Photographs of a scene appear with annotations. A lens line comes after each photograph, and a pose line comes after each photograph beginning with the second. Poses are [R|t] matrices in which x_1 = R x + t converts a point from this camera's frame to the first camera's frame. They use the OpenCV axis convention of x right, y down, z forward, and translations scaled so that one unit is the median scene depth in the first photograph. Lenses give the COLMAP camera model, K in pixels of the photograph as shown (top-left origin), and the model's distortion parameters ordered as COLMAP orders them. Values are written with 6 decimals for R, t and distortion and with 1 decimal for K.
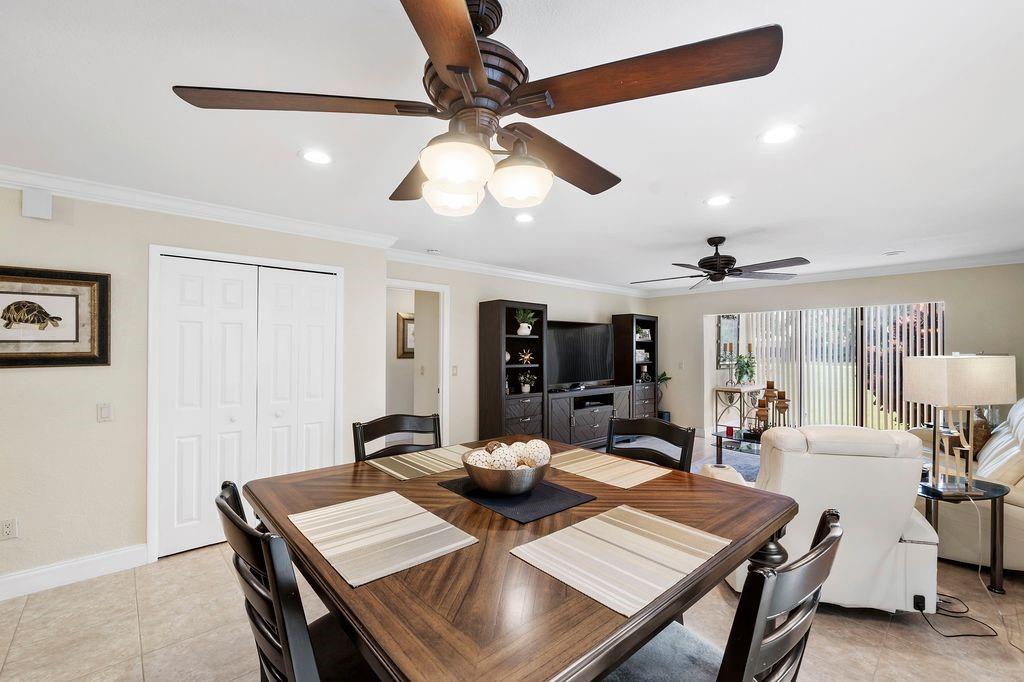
lens RADIAL K [[434.6, 0, 507.1], [0, 434.6, 344.6], [0, 0, 1]] dist [-0.011065, -0.000258]
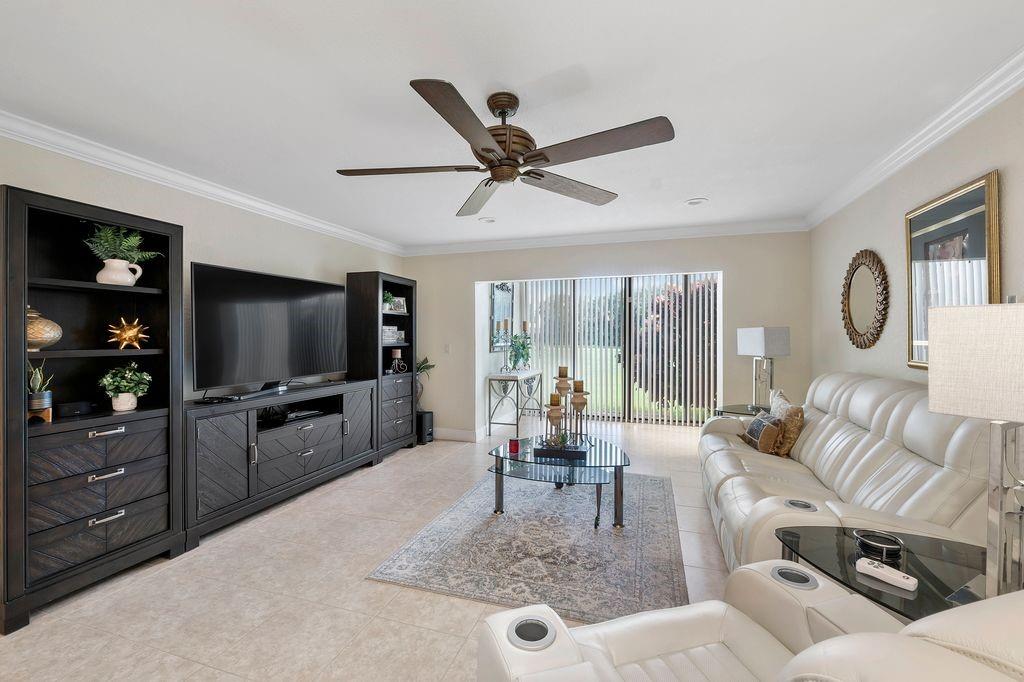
lens RADIAL K [[434.6, 0, 513.2], [0, 434.6, 337.1], [0, 0, 1]] dist [-0.011065, -0.000258]
pose [[0.867545, -0.004914, 0.497335, 0.136240], [-0.001783, 0.999914, 0.012990, 0.019952], [-0.497356, -0.012156, 0.867462, 0.313562]]
